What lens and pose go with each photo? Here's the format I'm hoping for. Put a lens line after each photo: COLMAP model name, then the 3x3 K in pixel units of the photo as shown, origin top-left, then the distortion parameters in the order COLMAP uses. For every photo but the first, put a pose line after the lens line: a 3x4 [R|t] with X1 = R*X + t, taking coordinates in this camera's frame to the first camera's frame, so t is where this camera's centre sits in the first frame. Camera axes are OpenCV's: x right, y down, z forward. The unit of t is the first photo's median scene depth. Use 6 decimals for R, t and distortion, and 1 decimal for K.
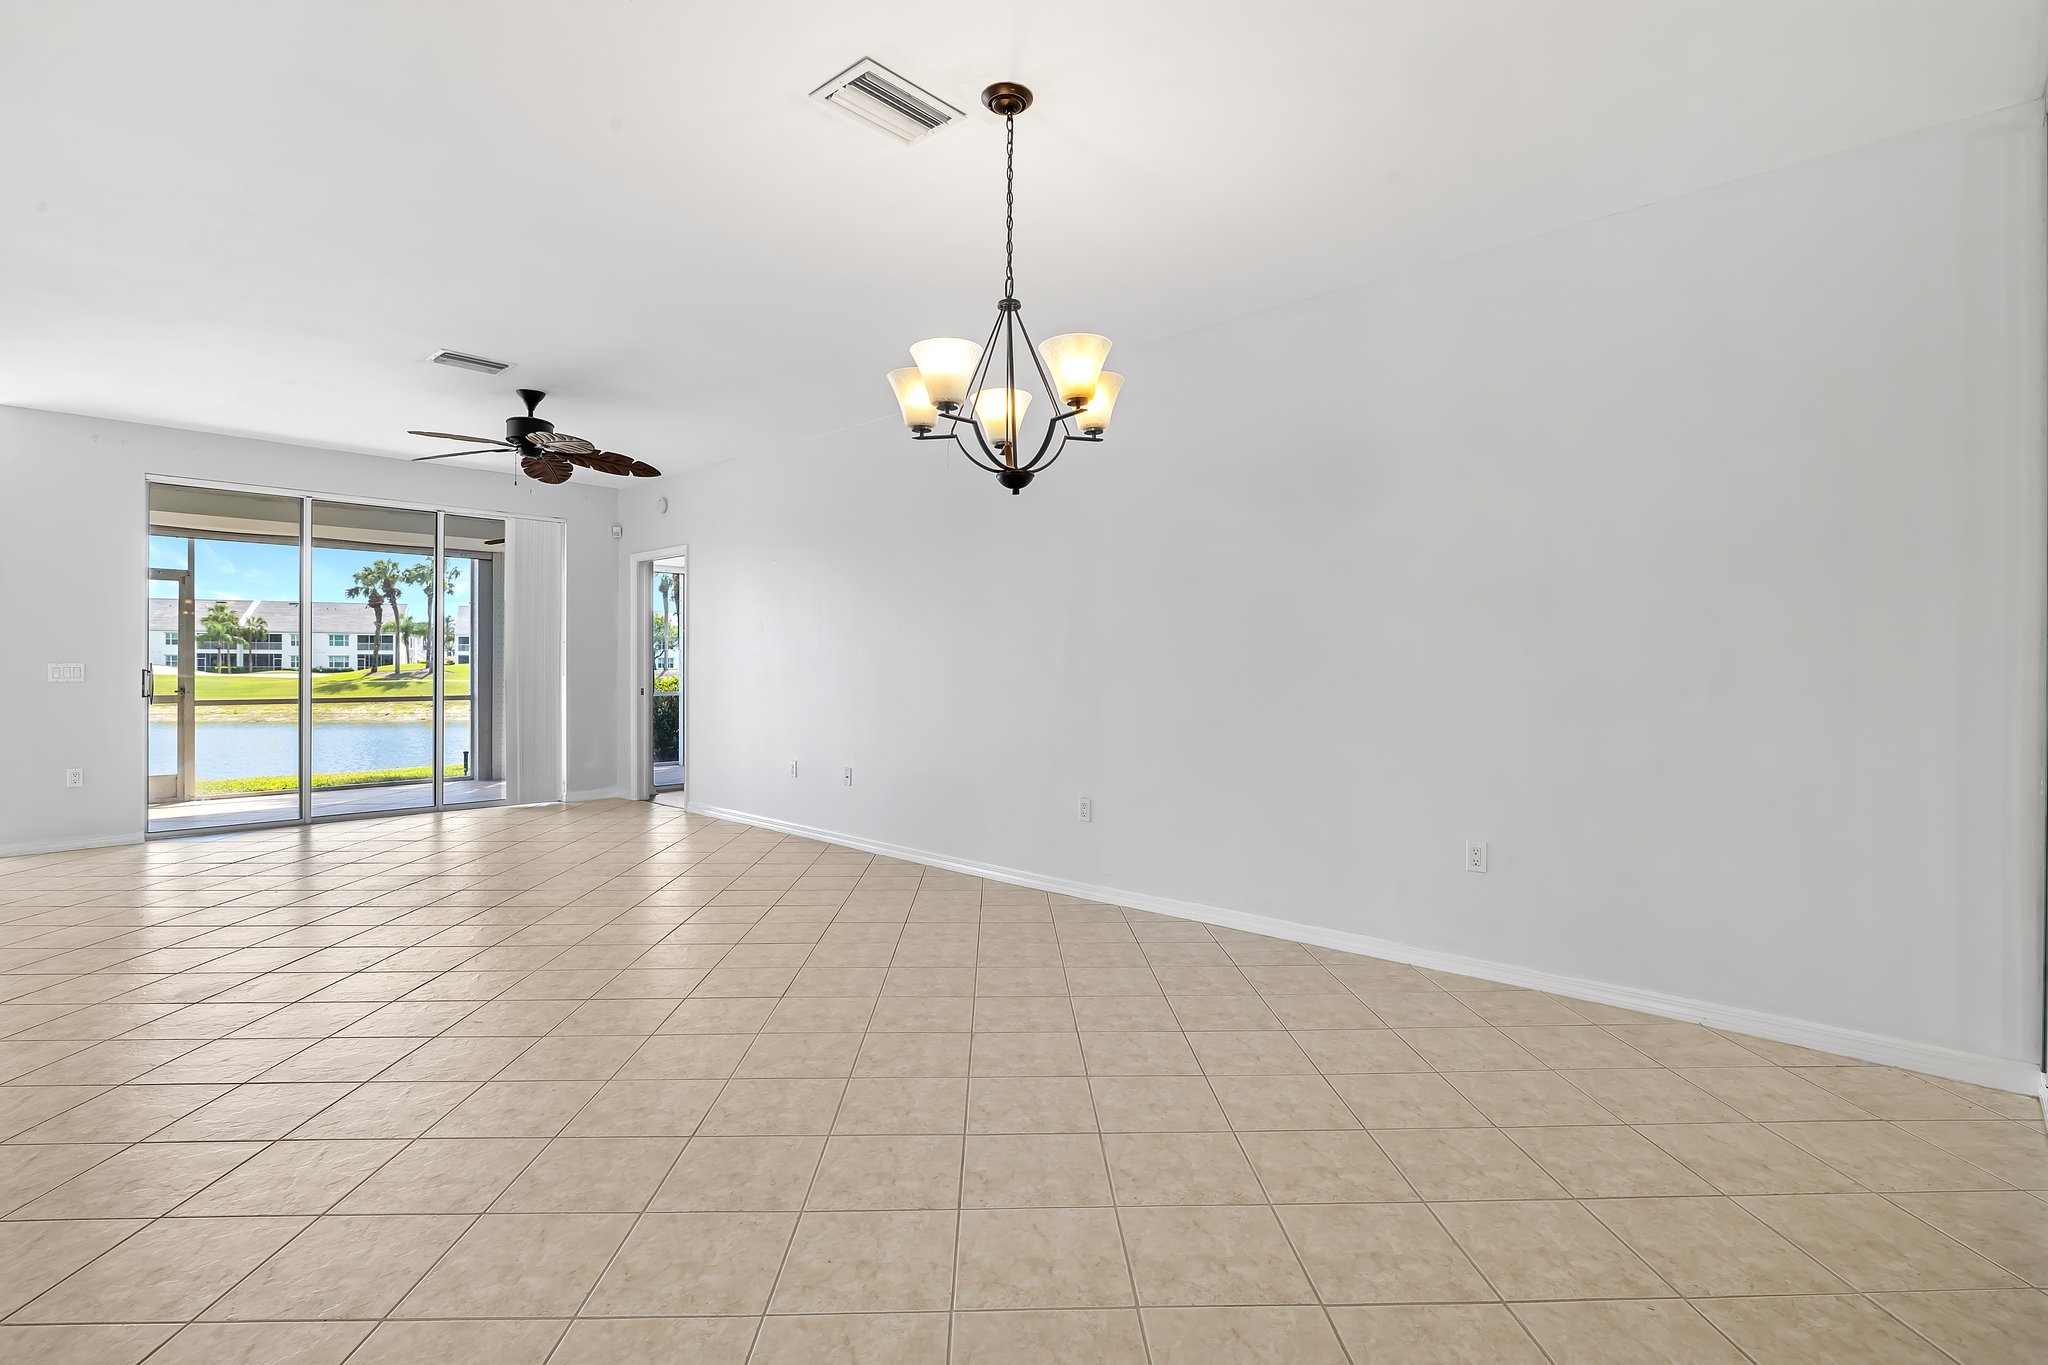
lens RADIAL K [[983.2, 0, 1020.3], [0, 983.2, 676.0], [0, 0, 1]] dist [-0.002150, 0.001238]
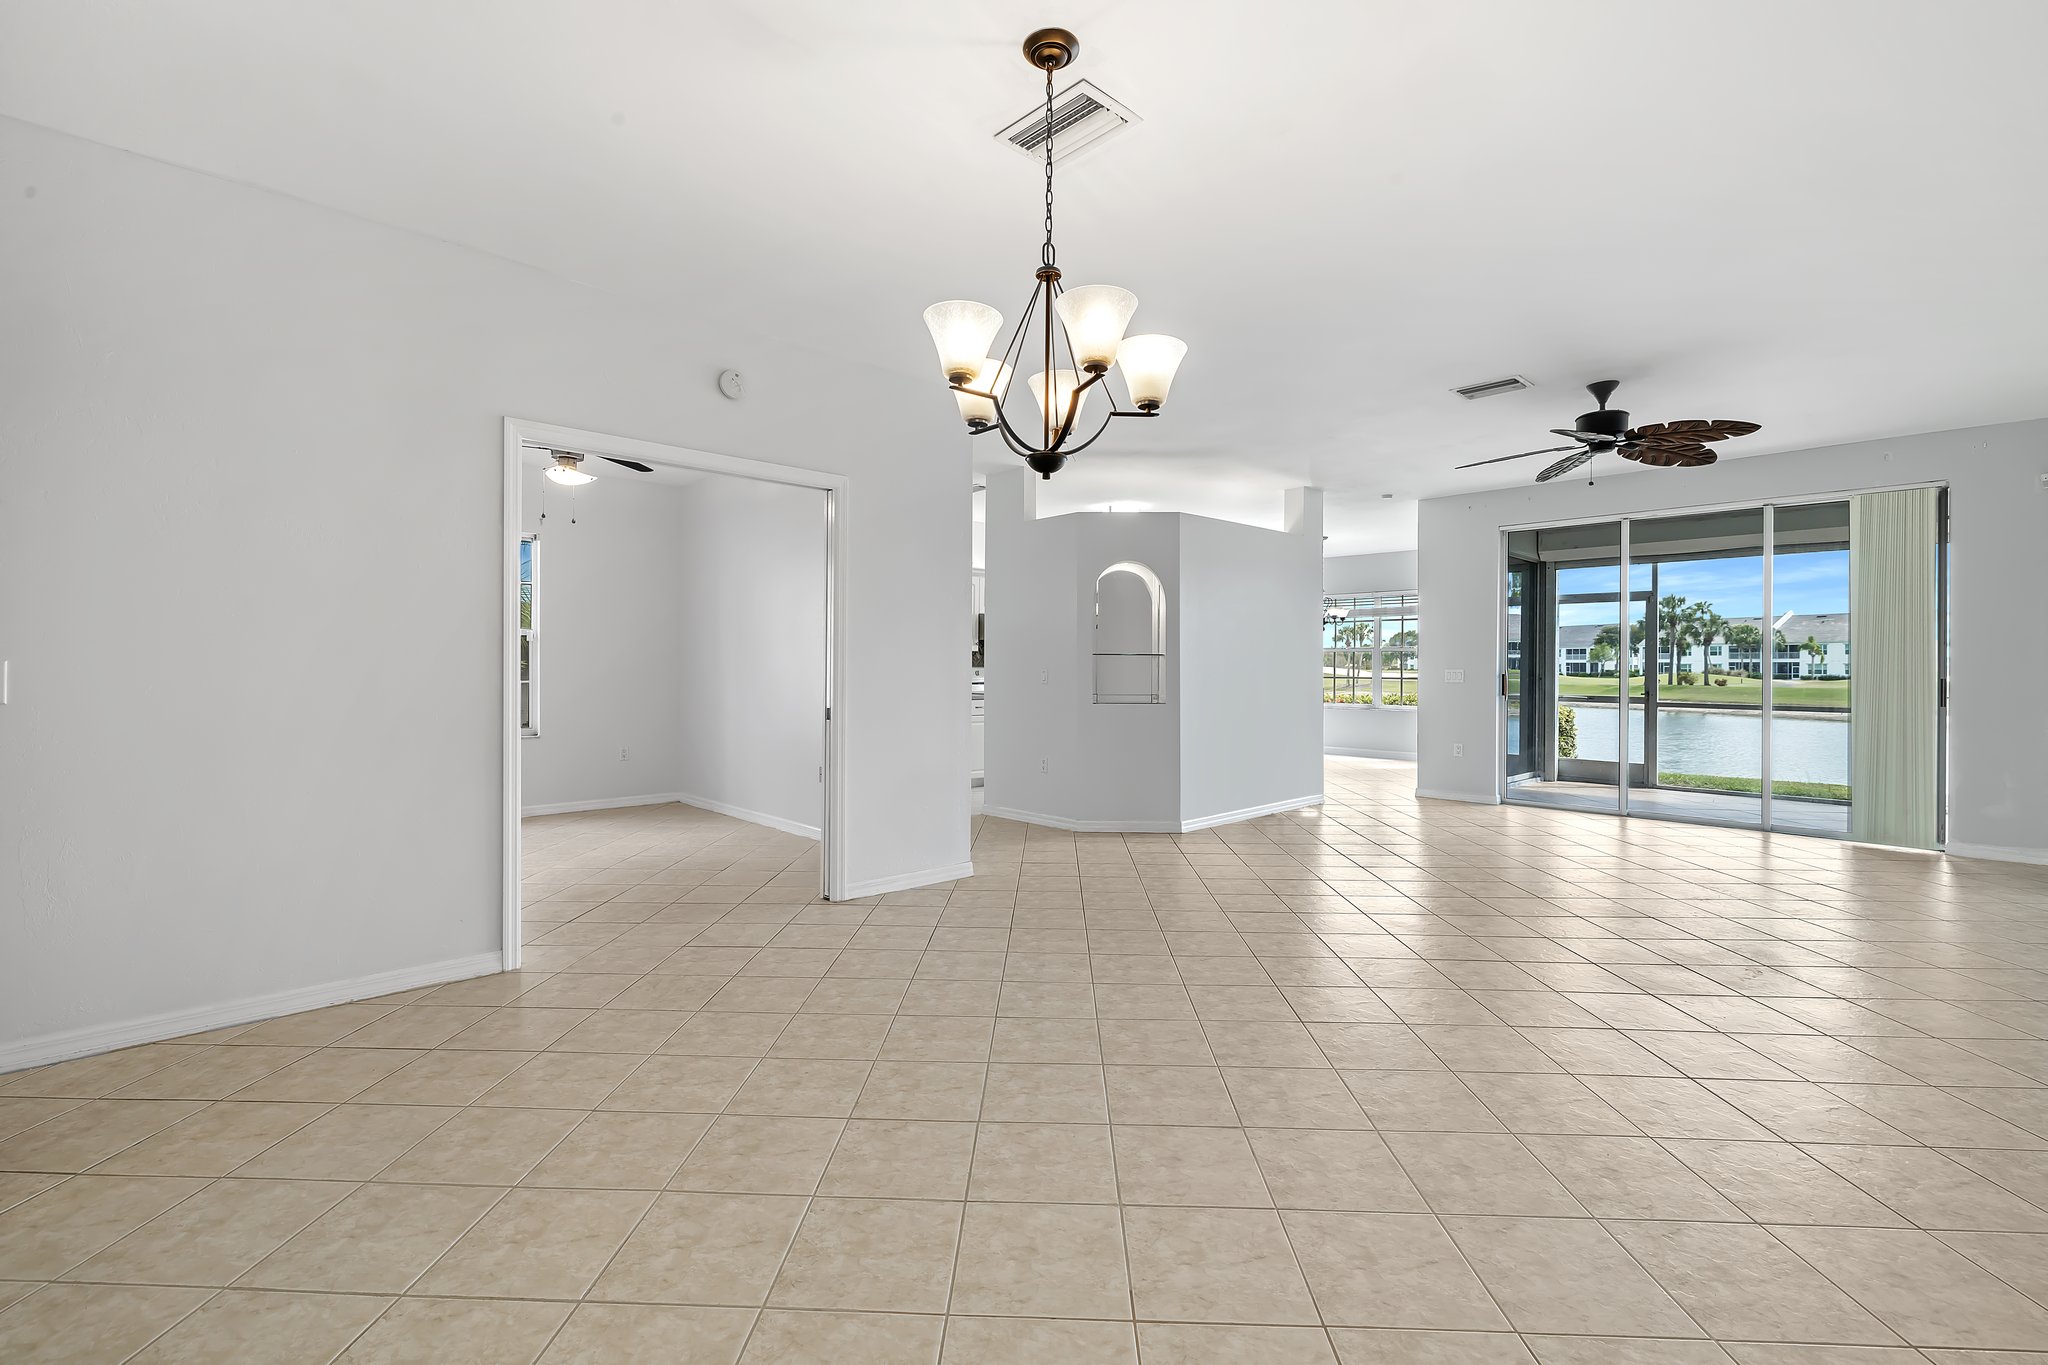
lens RADIAL K [[882.5, 0, 1020.6], [0, 882.5, 669.6], [0, 0, 1]] dist [0.002724, -0.000308]
pose [[-0.066207, 0.000834, -0.997806, 0.305942], [-0.017580, 0.999843, 0.002002, -0.003272], [0.997651, 0.017674, -0.066182, 0.389157]]
